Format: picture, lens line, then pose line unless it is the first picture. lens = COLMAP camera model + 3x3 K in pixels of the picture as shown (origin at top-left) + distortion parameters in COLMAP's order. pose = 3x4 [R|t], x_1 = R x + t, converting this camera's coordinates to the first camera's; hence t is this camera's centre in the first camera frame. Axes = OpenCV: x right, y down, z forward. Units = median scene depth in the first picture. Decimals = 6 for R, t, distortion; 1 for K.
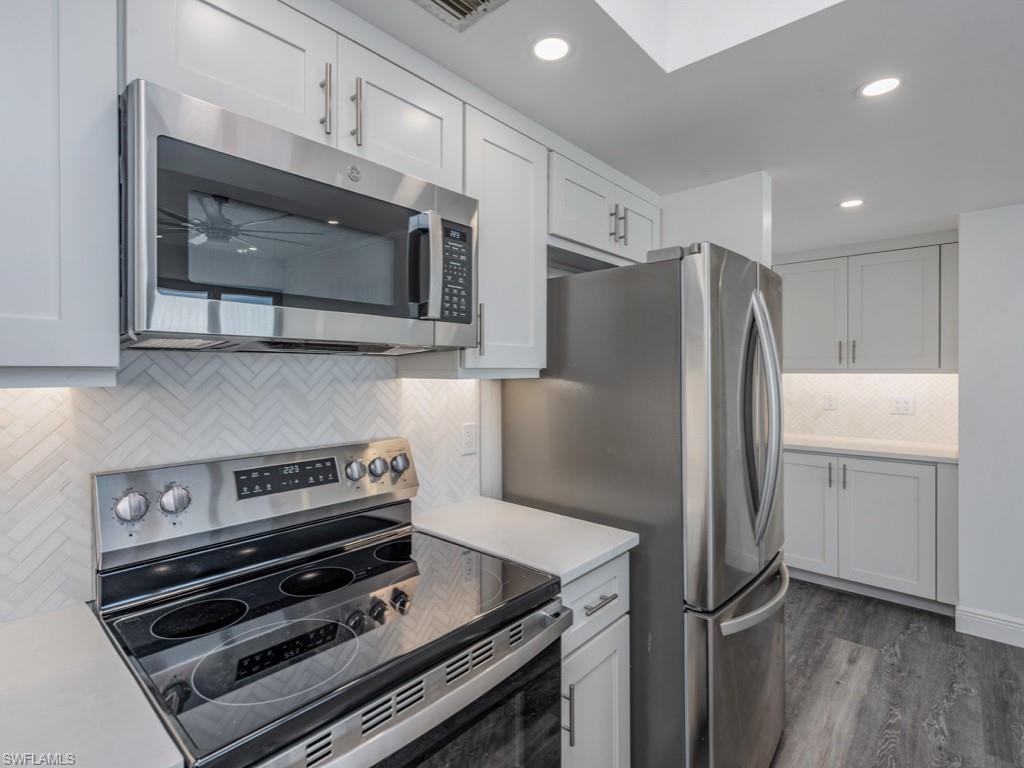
lens RADIAL K [[504.0, 0, 507.6], [0, 504.0, 375.0], [0, 0, 1]] dist [0.011007, -0.000022]
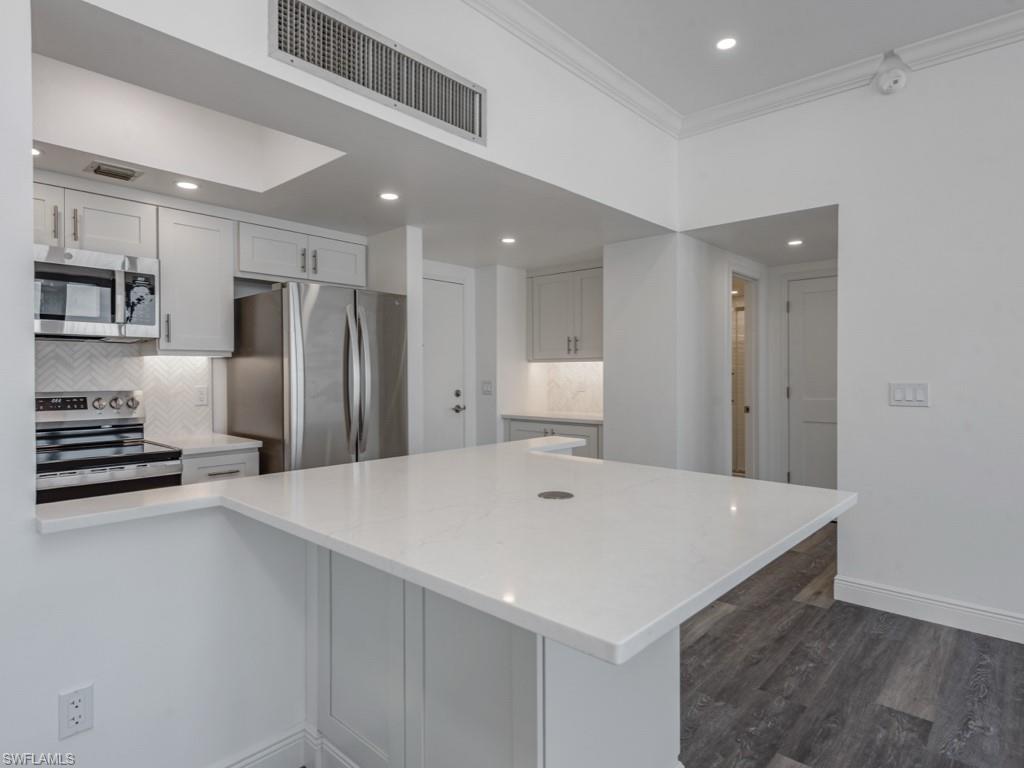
lens RADIAL K [[579.9, 0, 513.5], [0, 579.9, 379.9], [0, 0, 1]] dist [0.014283, -0.001797]
pose [[0.999995, 0.002134, -0.002445, 1.245475], [-0.002121, 0.999983, 0.005465, 0.085621], [0.002456, -0.005460, 0.999982, -1.160239]]
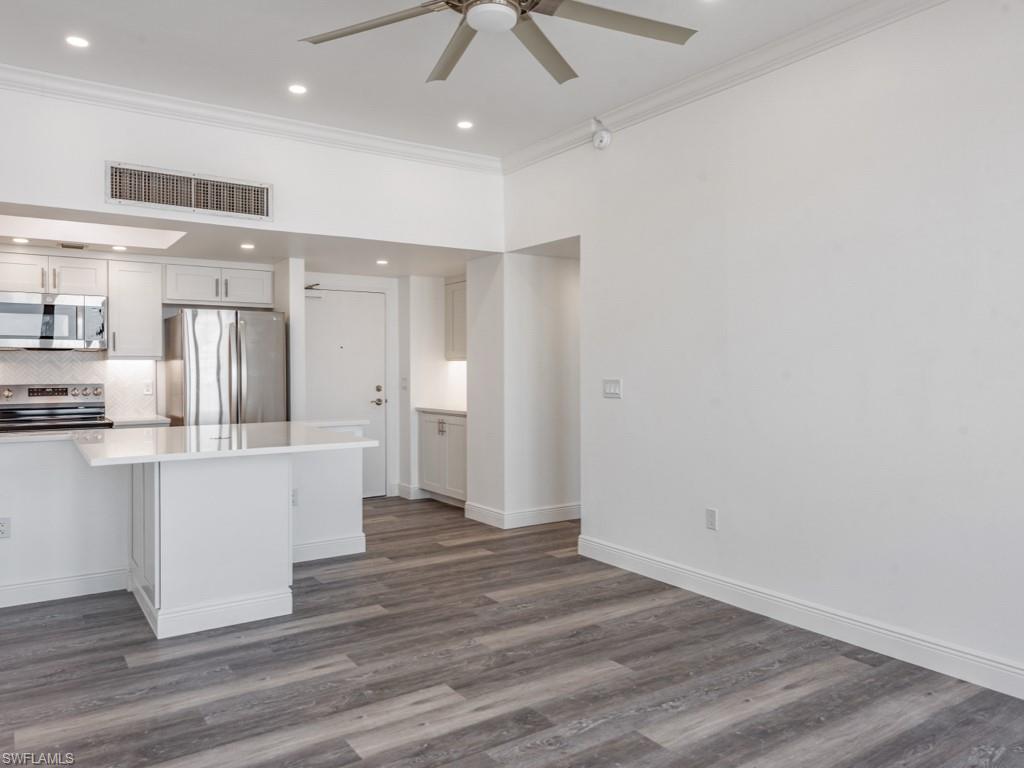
lens RADIAL K [[740.7, 0, 516.7], [0, 740.7, 379.8], [0, 0, 1]] dist [0.008696, 0.003441]
pose [[0.971514, 0.004275, -0.236945, 3.114524], [-0.001953, 0.999948, 0.010032, 0.073013], [0.236976, -0.009283, 0.971471, -2.474931]]
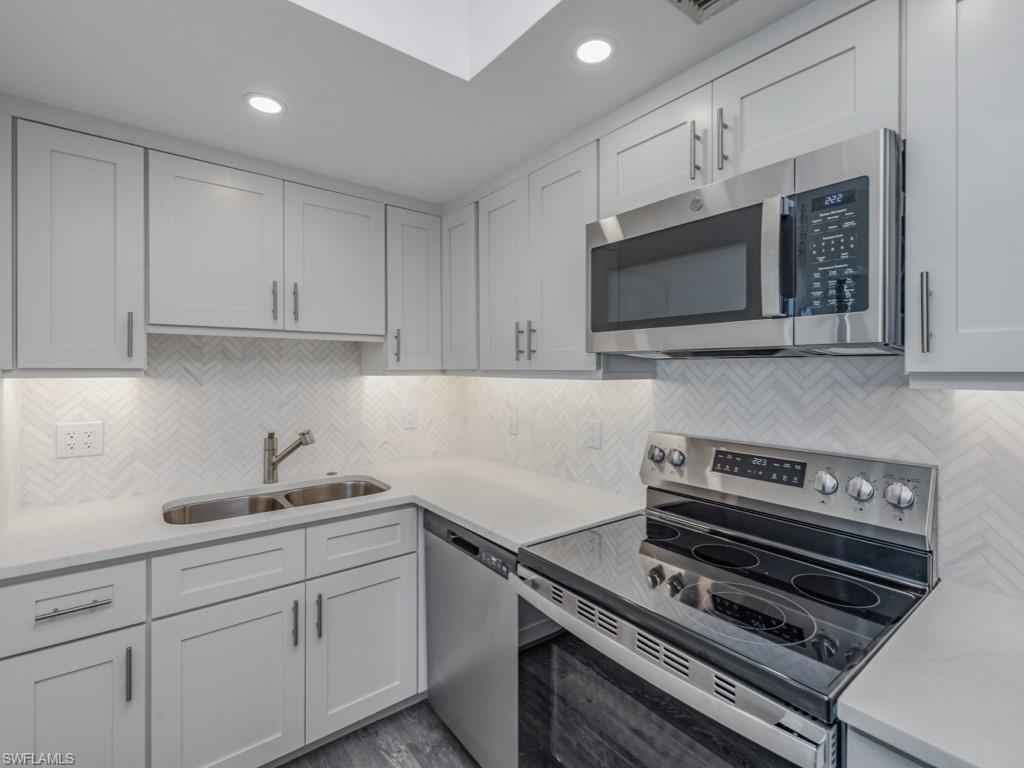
lens RADIAL K [[467.9, 0, 513.0], [0, 467.9, 374.7], [0, 0, 1]] dist [0.001351, -0.000001]
pose [[-0.170715, 0.012458, -0.985242, 0.640914], [-0.008756, 0.999861, 0.014160, -0.014369], [0.985282, 0.011044, -0.170582, 0.594121]]
